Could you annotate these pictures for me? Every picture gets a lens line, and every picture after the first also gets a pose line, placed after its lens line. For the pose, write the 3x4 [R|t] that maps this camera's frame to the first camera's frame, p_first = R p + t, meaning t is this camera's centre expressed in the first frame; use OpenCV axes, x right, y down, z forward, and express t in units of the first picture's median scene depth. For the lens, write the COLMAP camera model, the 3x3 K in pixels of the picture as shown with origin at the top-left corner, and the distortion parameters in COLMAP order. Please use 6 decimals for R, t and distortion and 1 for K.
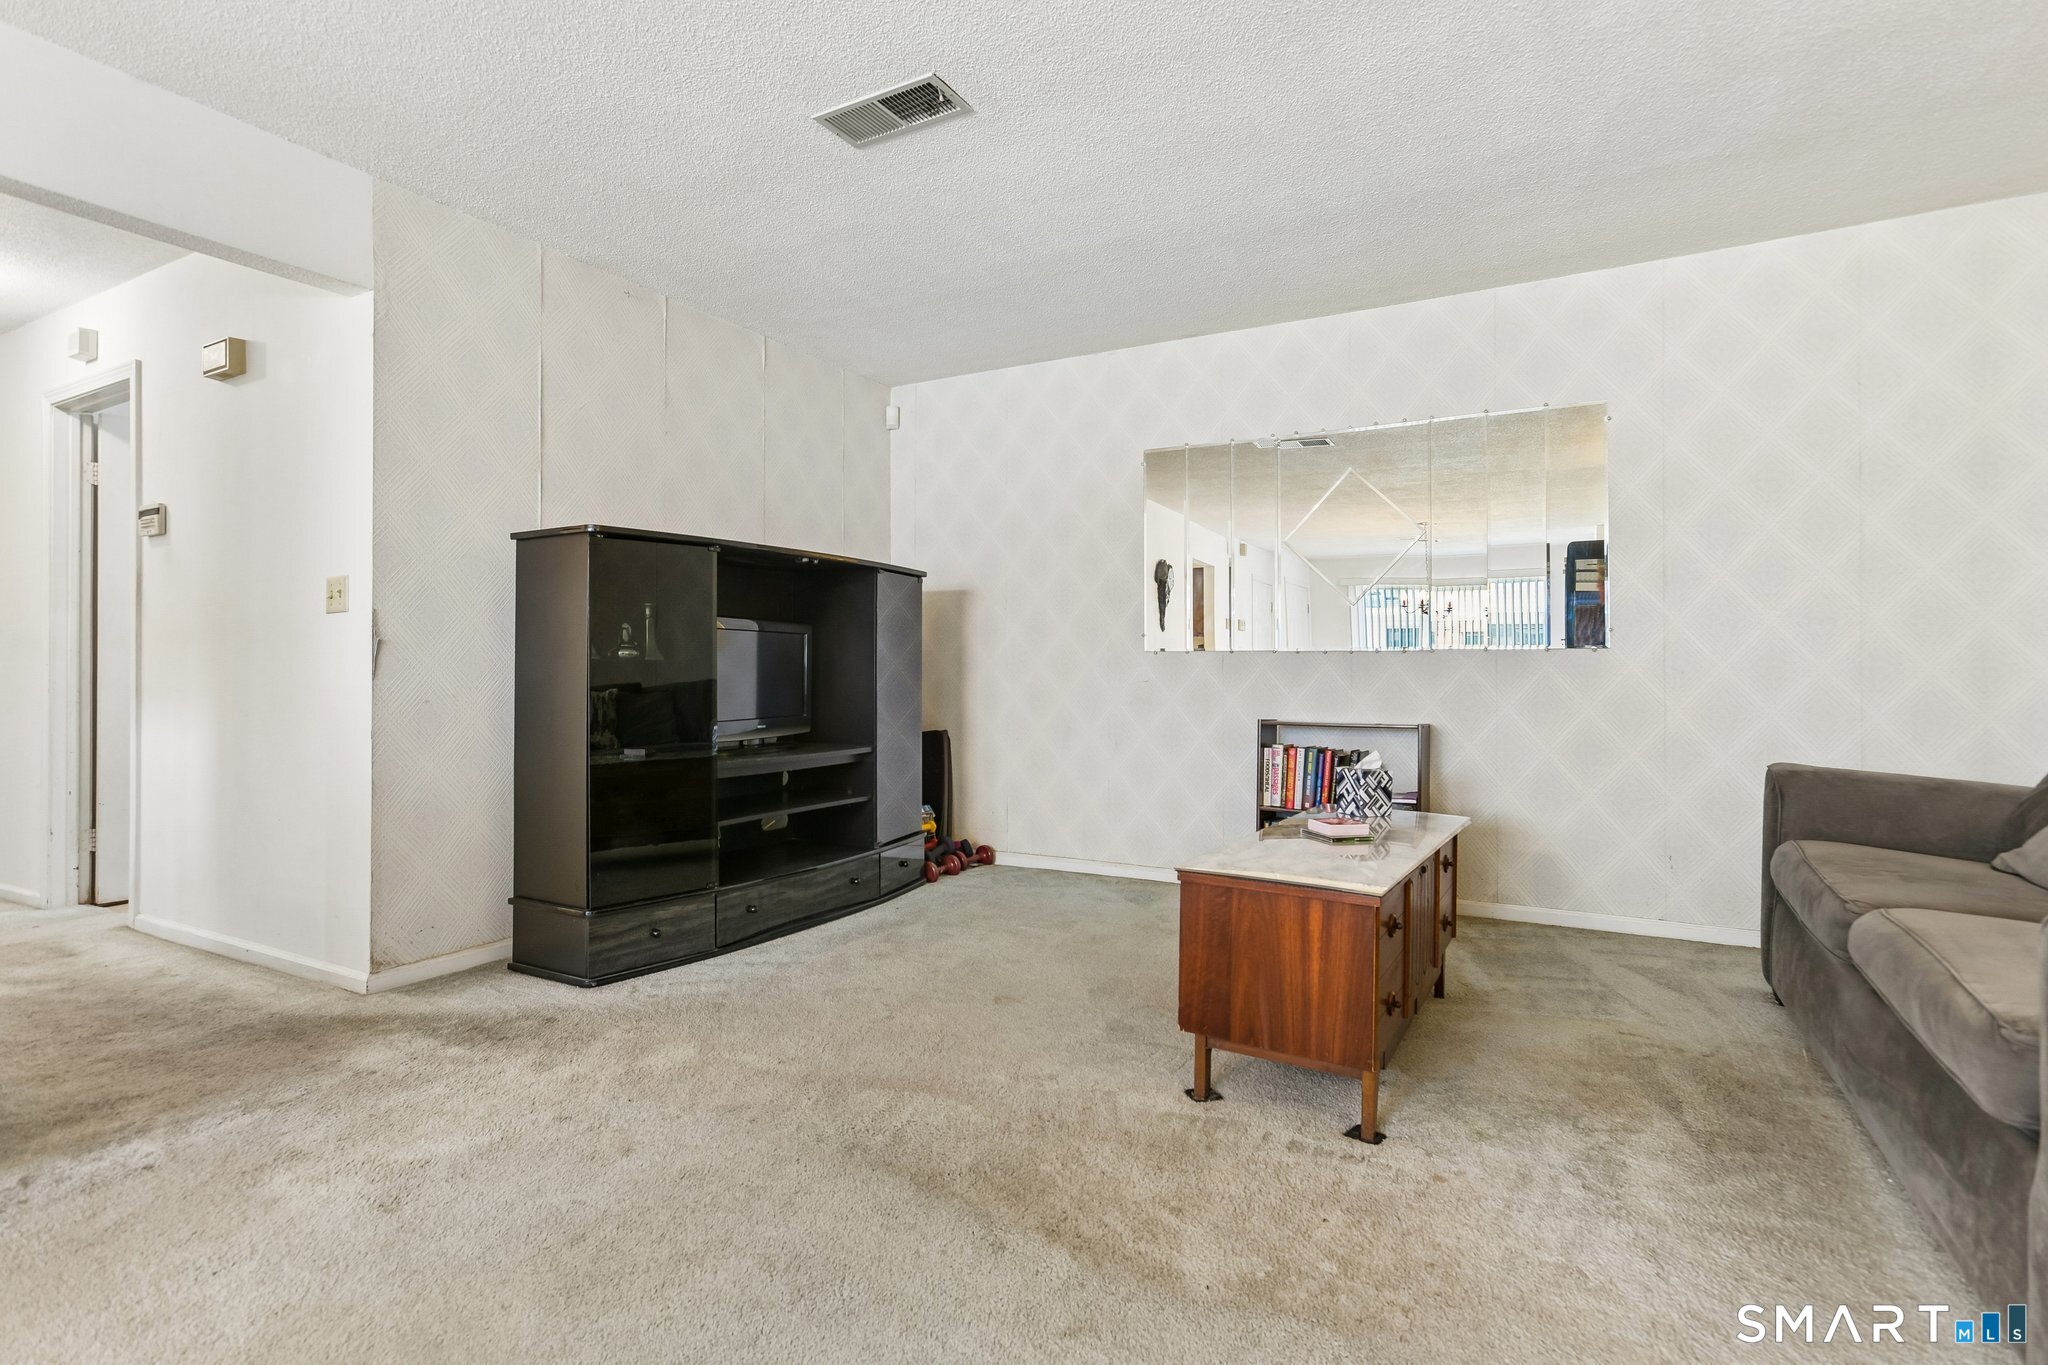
lens RADIAL K [[981.5, 0, 1028.6], [0, 981.5, 666.4], [0, 0, 1]] dist [-0.006158, 0.008860]
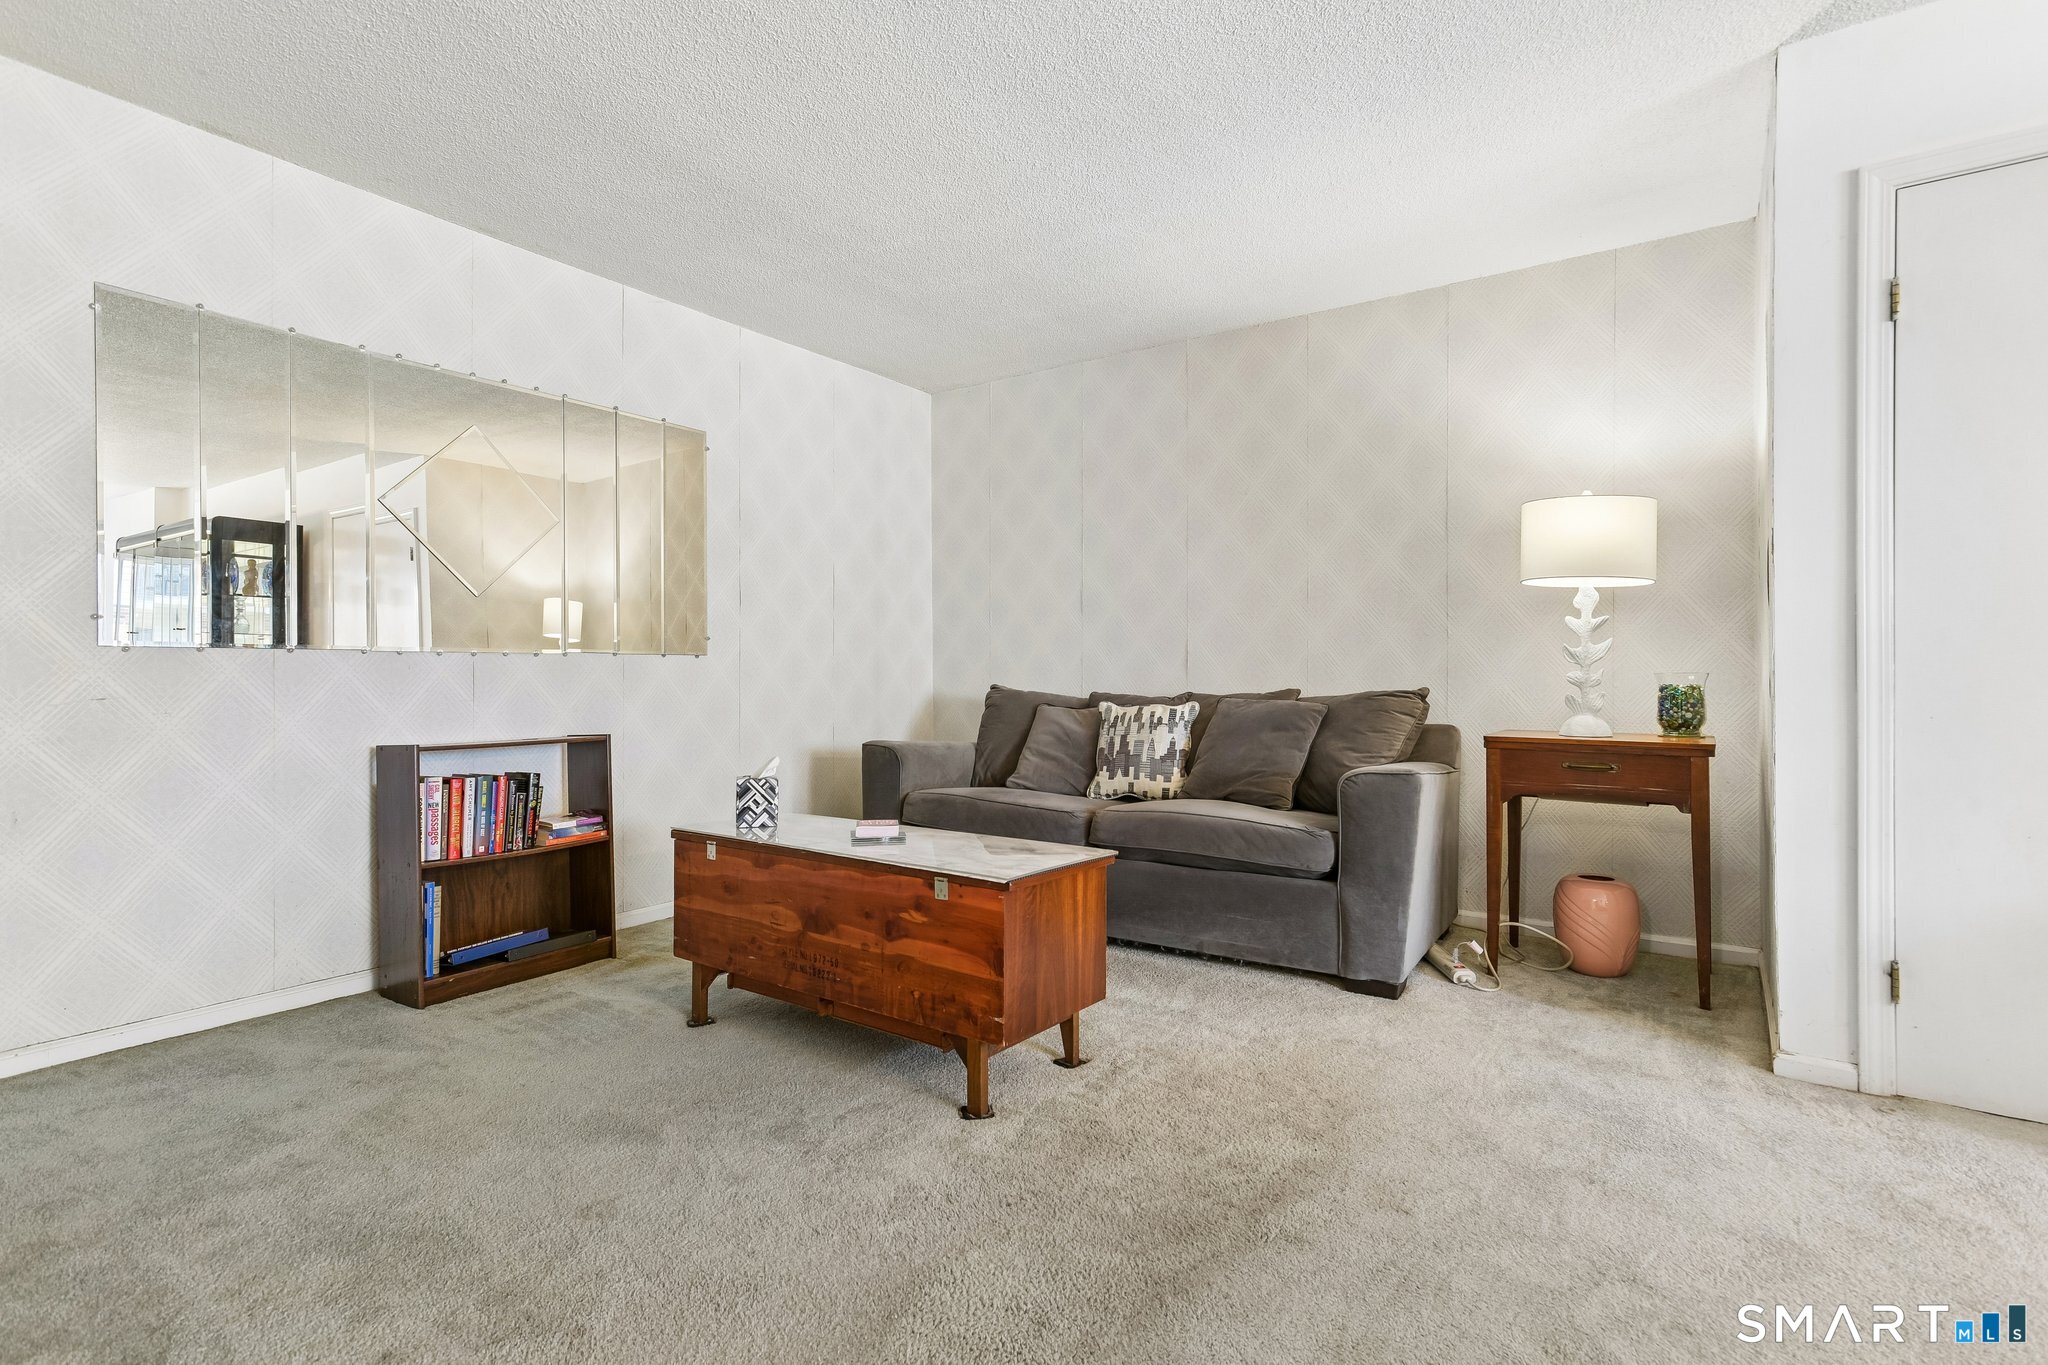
lens RADIAL K [[981.5, 0, 1034.3], [0, 981.5, 675.2], [0, 0, 1]] dist [-0.006158, 0.008860]
pose [[0.097690, 0.000215, 0.995217, -0.480590], [0.000852, 1.000000, -0.000300, 0.004068], [-0.995216, 0.000878, 0.097690, 0.525674]]
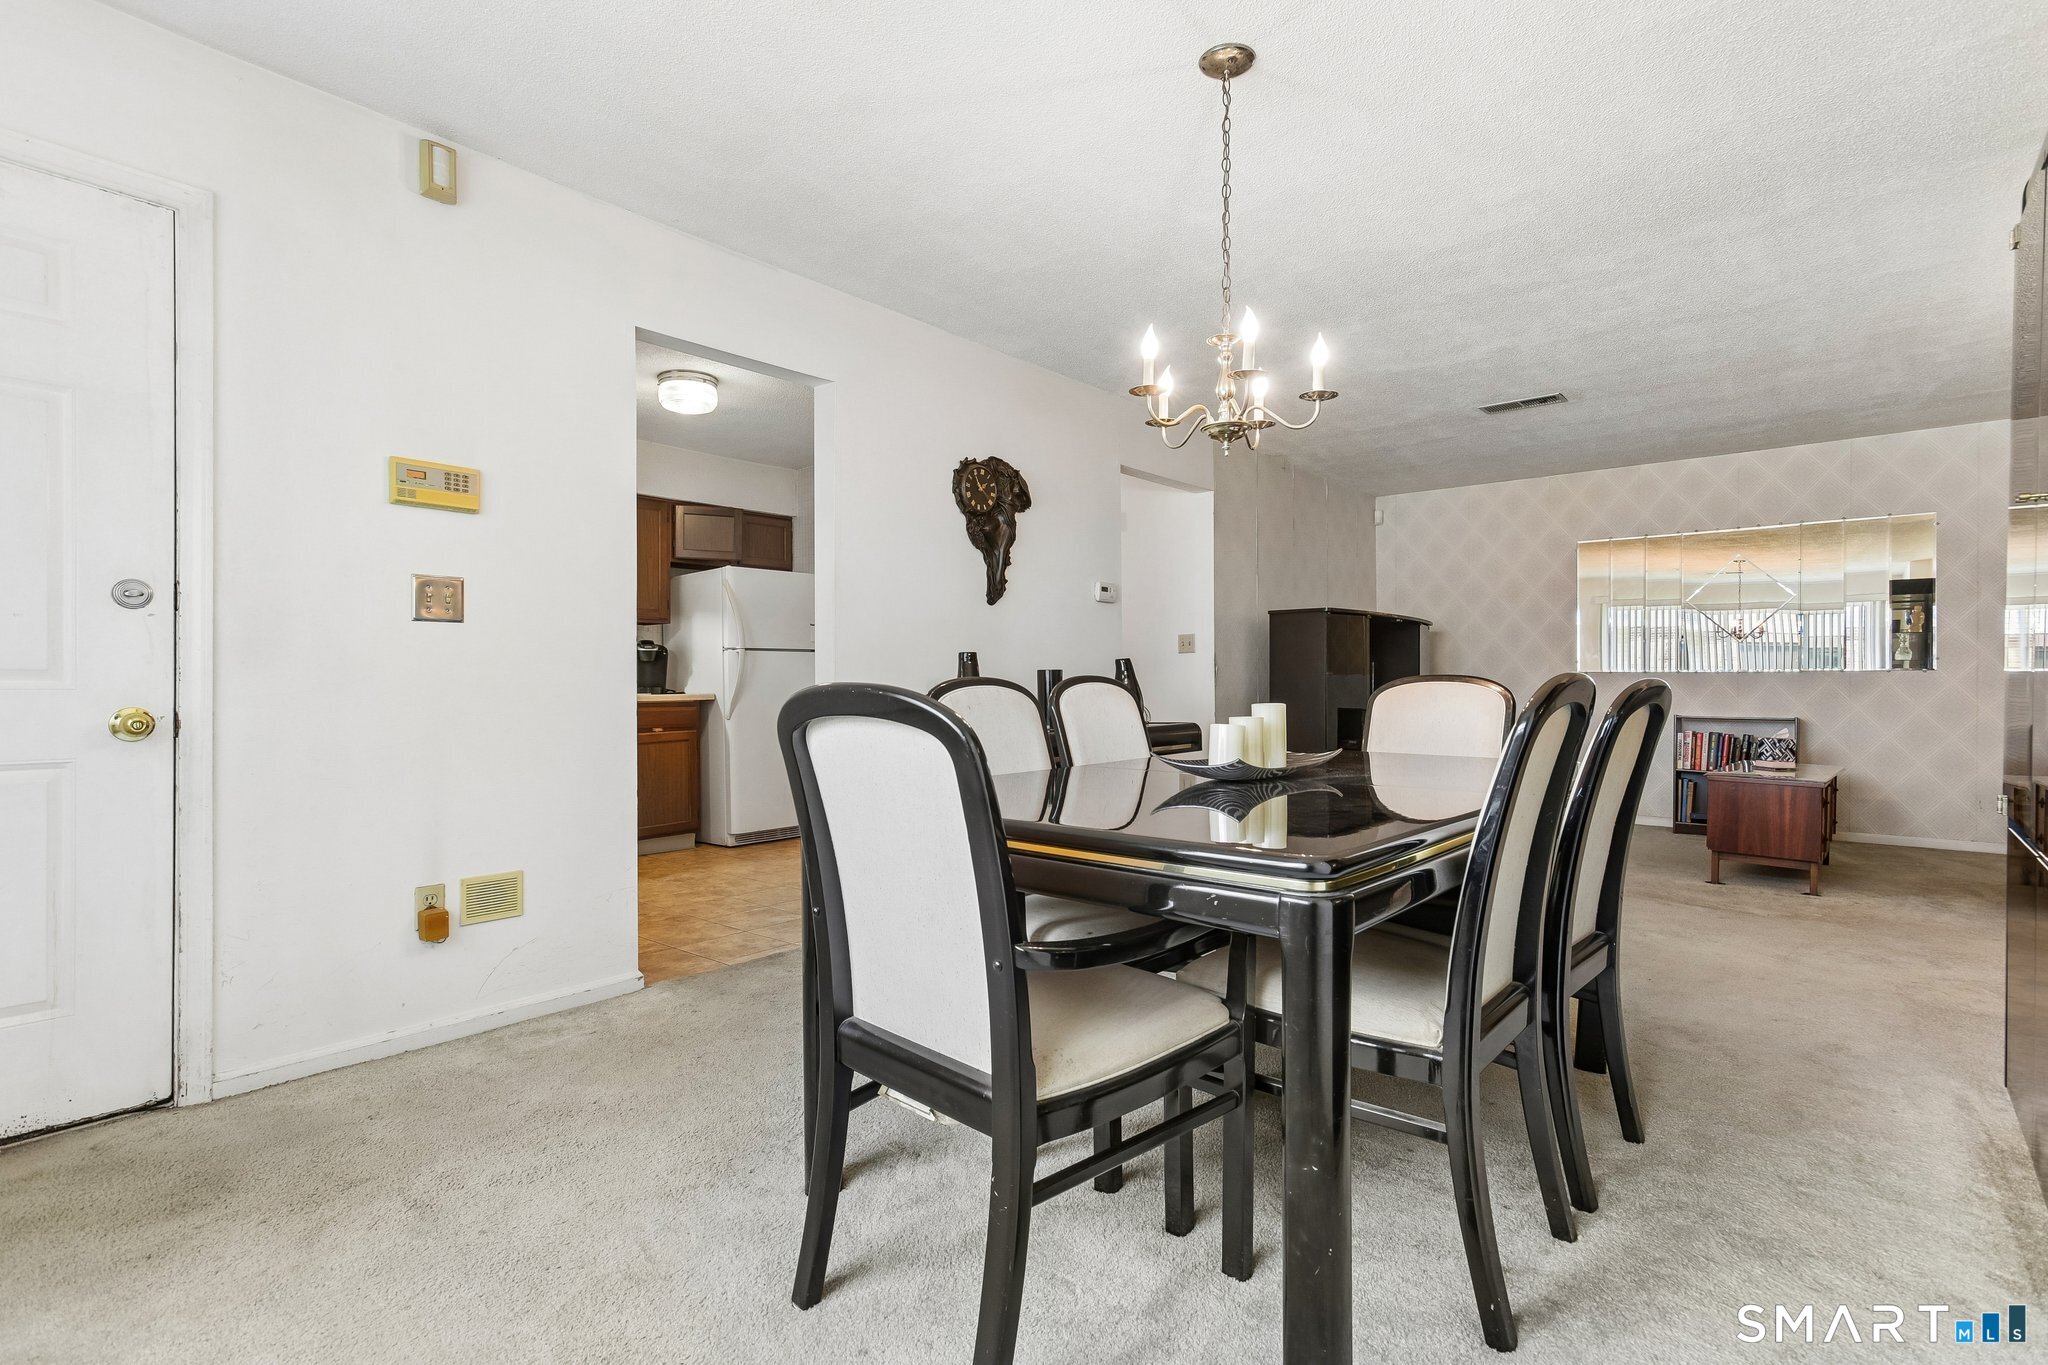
lens RADIAL K [[981.5, 0, 1024.0], [0, 981.5, 686.6], [0, 0, 1]] dist [-0.006158, 0.008860]
pose [[0.980181, 0.002372, -0.198092, -0.539270], [-0.001220, 0.999982, 0.005934, 0.000887], [0.198102, -0.005574, 0.980166, -0.851340]]
